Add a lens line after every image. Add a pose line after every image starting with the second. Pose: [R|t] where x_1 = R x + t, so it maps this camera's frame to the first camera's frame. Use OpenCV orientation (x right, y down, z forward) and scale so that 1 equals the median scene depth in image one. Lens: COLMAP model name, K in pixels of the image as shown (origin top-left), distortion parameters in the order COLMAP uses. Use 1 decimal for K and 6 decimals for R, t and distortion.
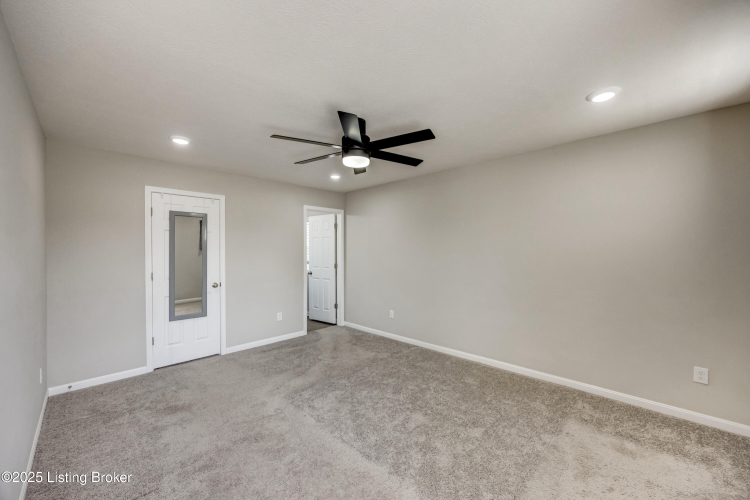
lens RADIAL K [[286.8, 0, 378.4], [0, 286.8, 250.8], [0, 0, 1]] dist [-0.002474, -0.000238]
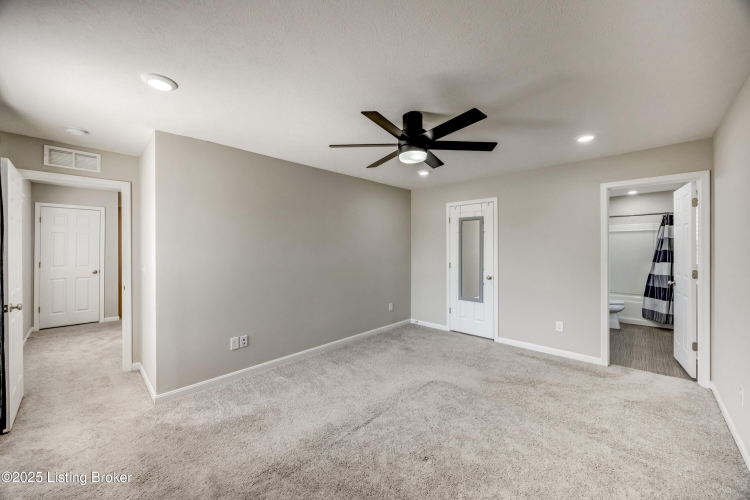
lens RADIAL K [[286.8, 0, 378.3], [0, 286.8, 248.3], [0, 0, 1]] dist [-0.002474, -0.000238]
pose [[0.021768, 0.003258, -0.999758, 0.576714], [0.001358, 0.999994, 0.003289, -0.001644], [0.999762, -0.001430, 0.021764, 0.550353]]
